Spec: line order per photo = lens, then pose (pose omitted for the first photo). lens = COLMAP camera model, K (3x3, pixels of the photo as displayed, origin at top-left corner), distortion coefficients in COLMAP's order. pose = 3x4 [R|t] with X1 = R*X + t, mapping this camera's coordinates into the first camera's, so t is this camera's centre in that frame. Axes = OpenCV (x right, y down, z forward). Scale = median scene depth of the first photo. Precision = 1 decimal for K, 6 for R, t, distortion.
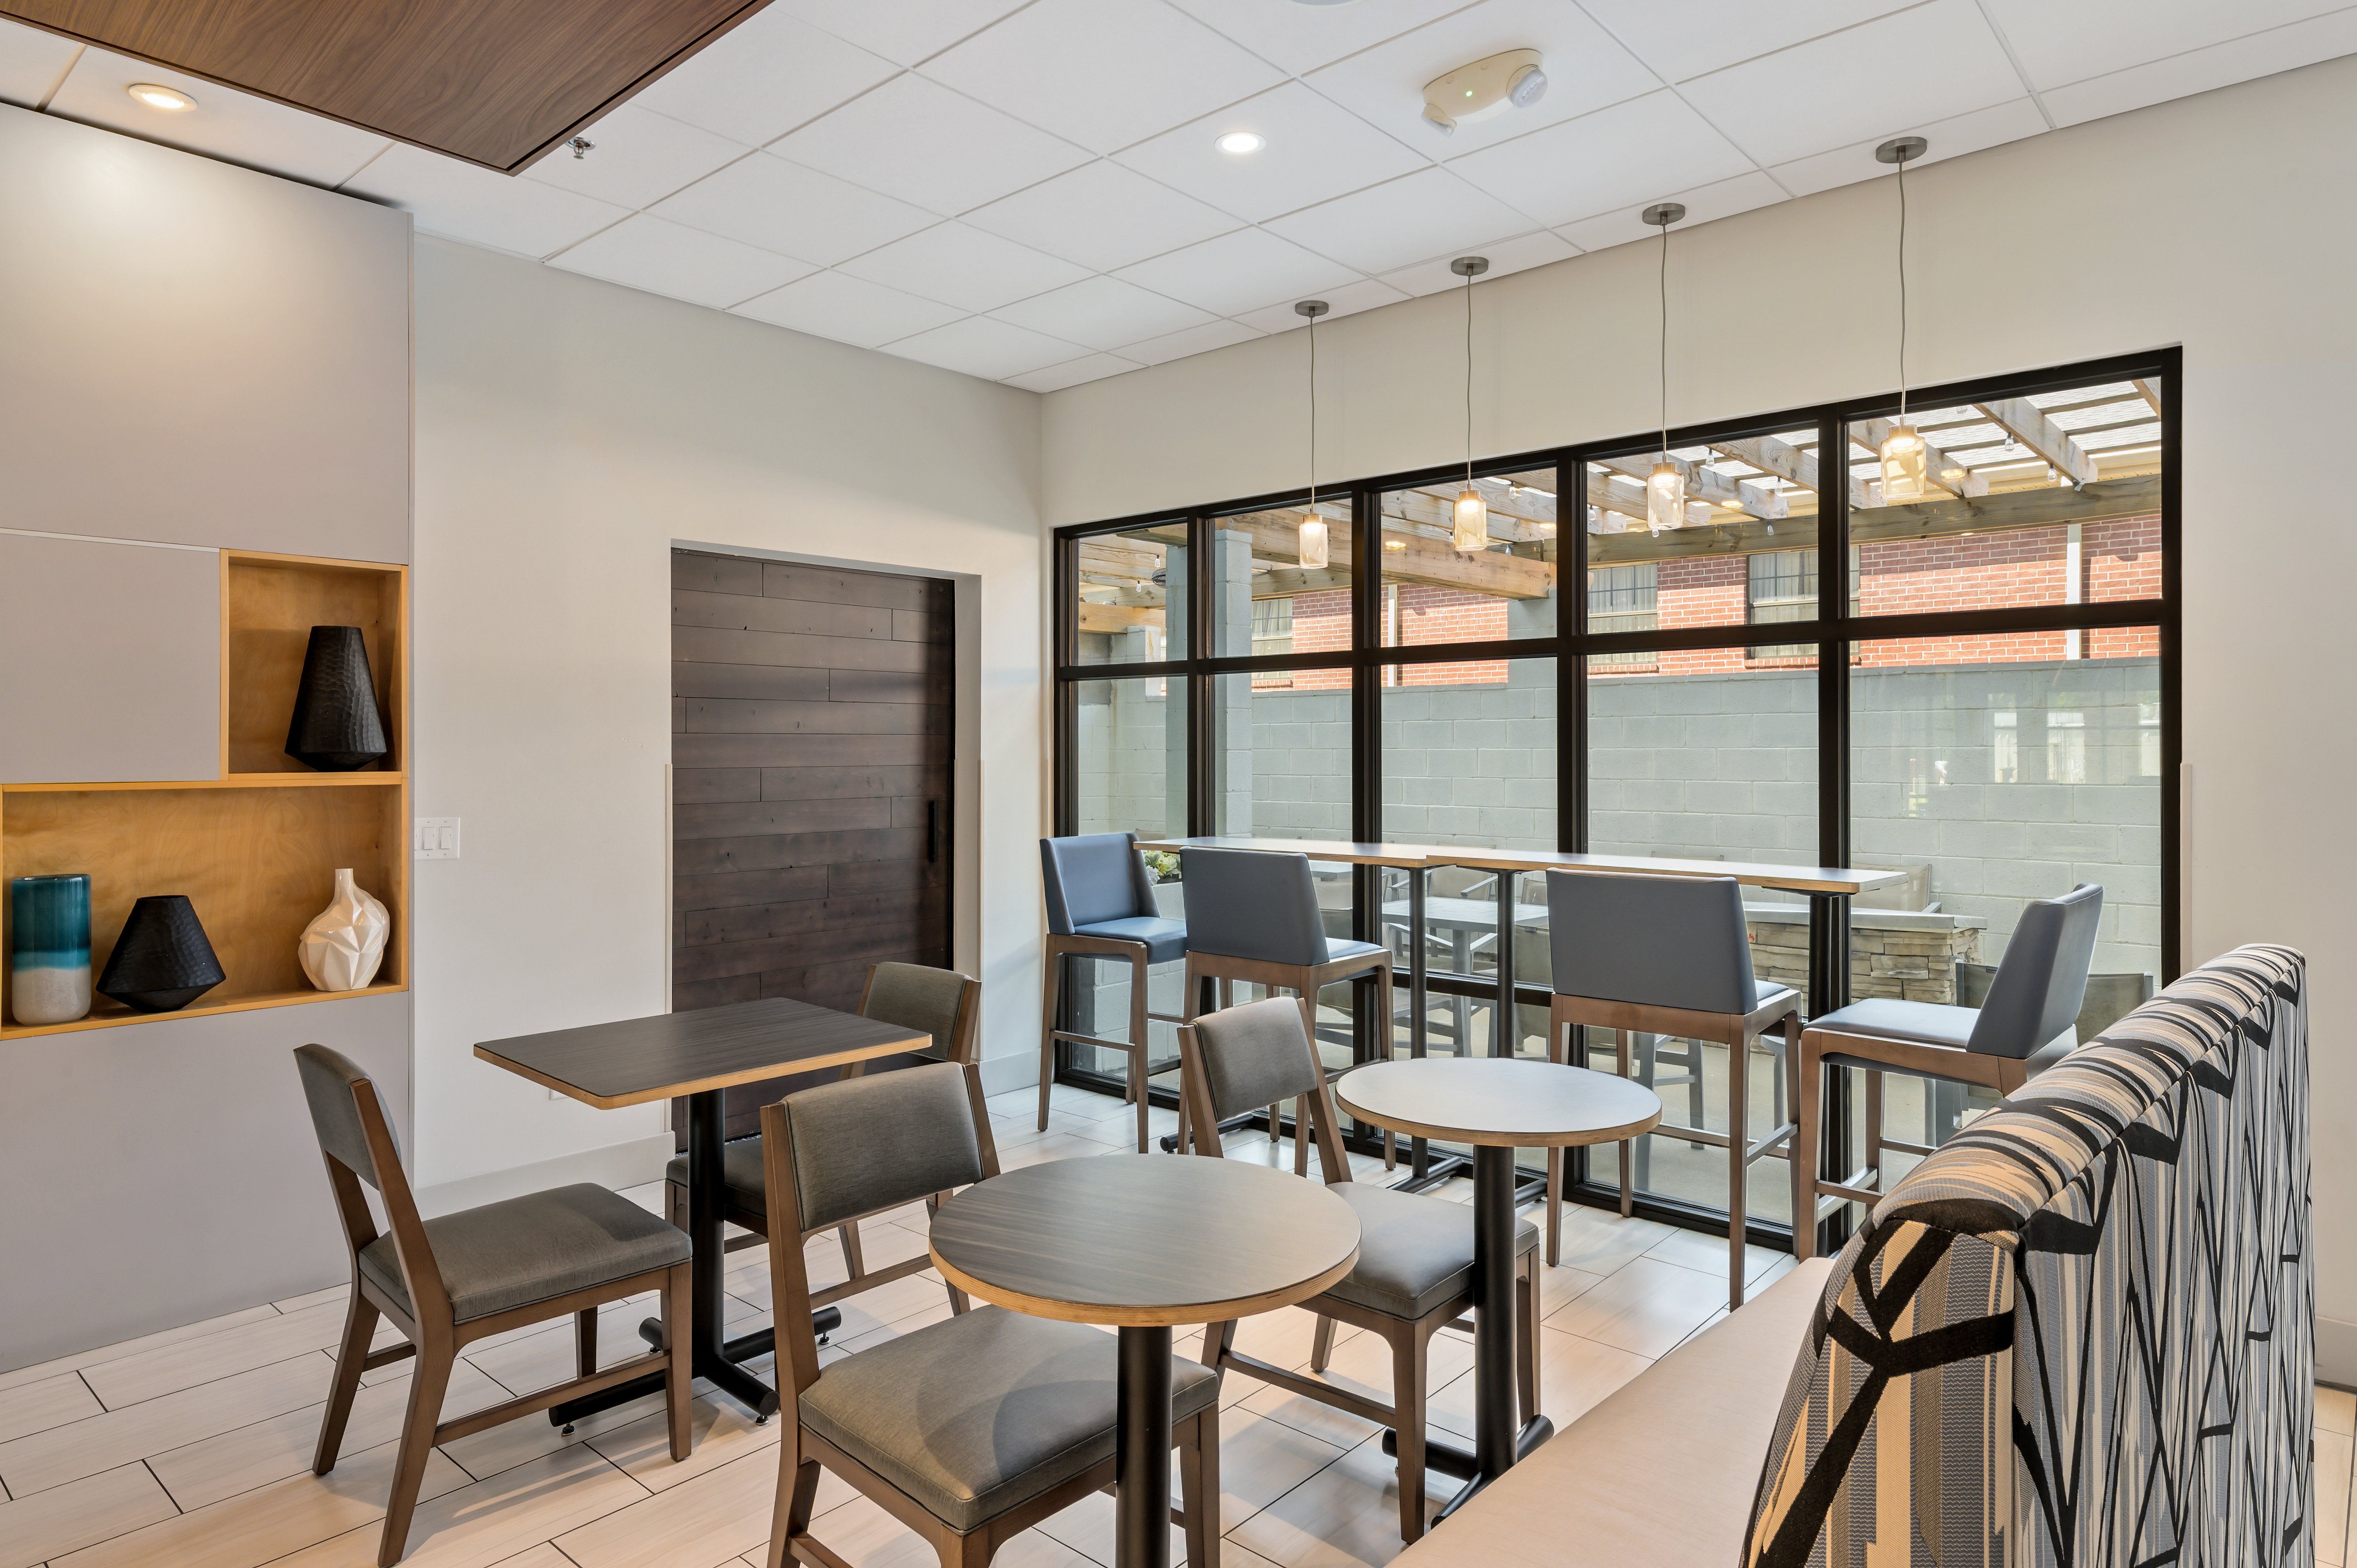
lens RADIAL K [[1354.4, 0, 1175.0], [0, 1354.4, 778.3], [0, 0, 1]] dist [0.012318, 0.000117]
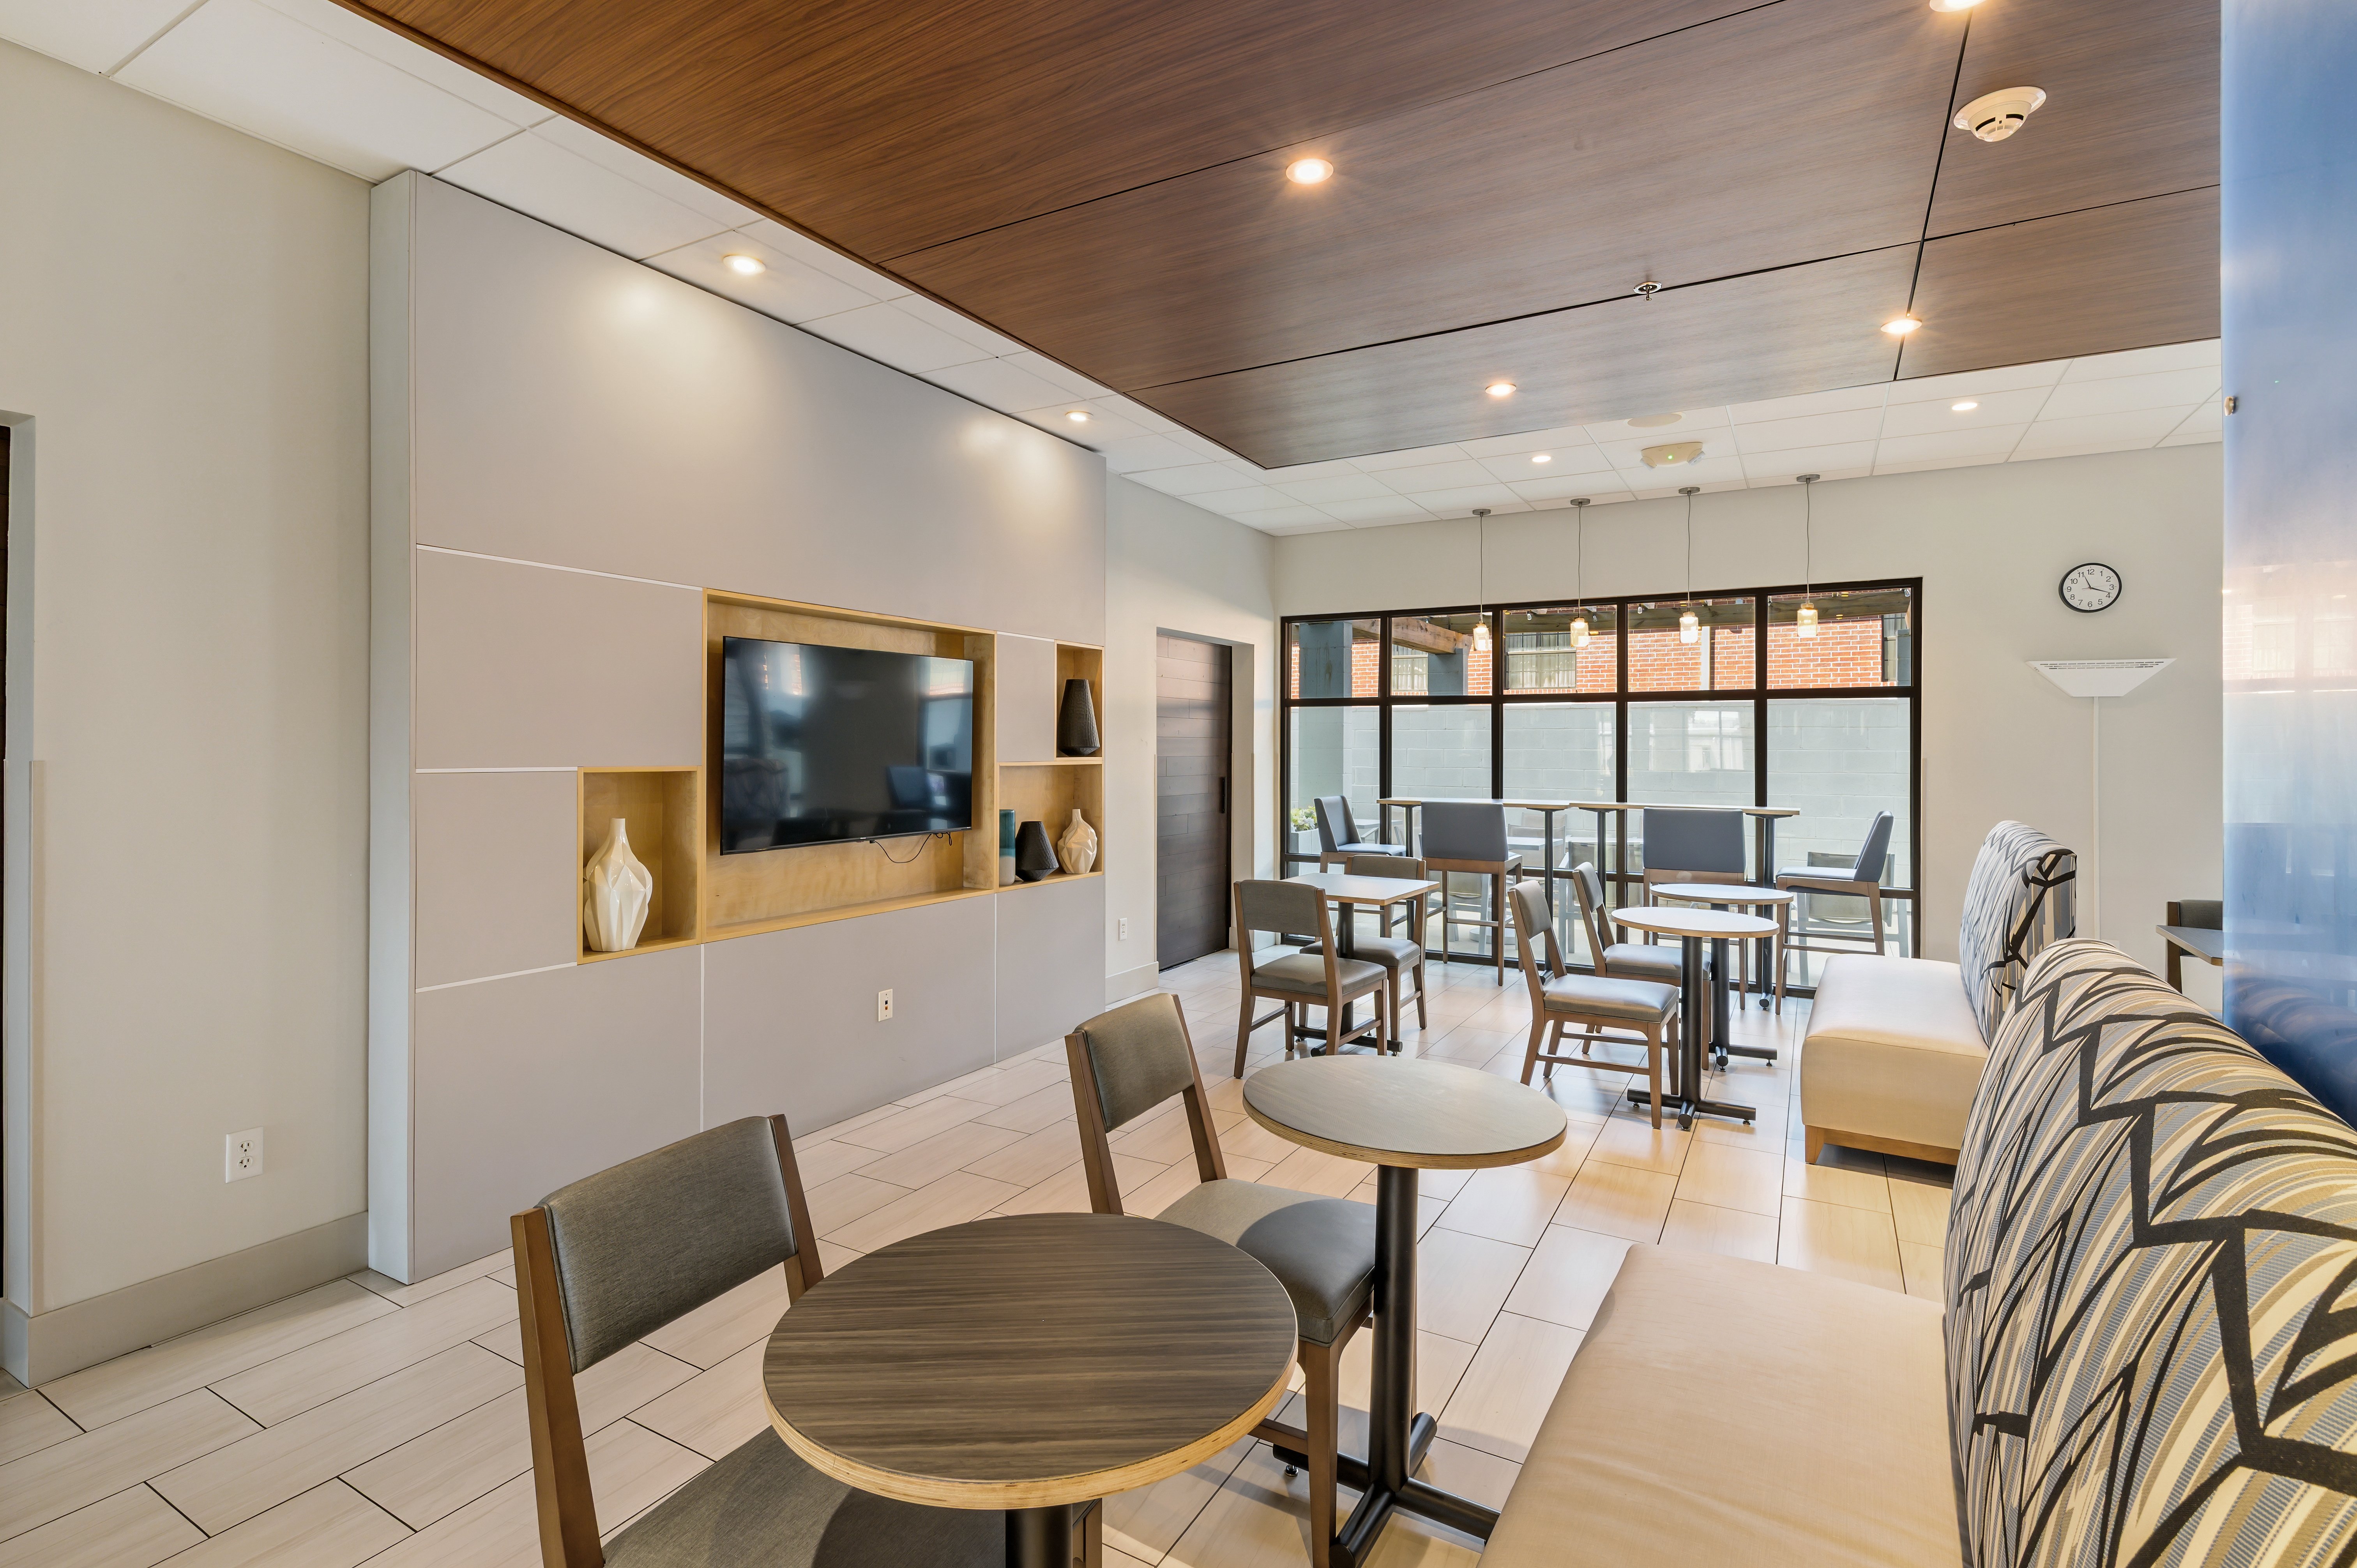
lens RADIAL K [[1119.8, 0, 1180.6], [0, 1119.8, 768.0], [0, 0, 1]] dist [0.004240, 0.000246]
pose [[0.978300, 0.004650, 0.207141, -0.788034], [-0.003983, 0.999985, -0.003633, 0.015132], [-0.207155, 0.002729, 0.978304, -0.529817]]
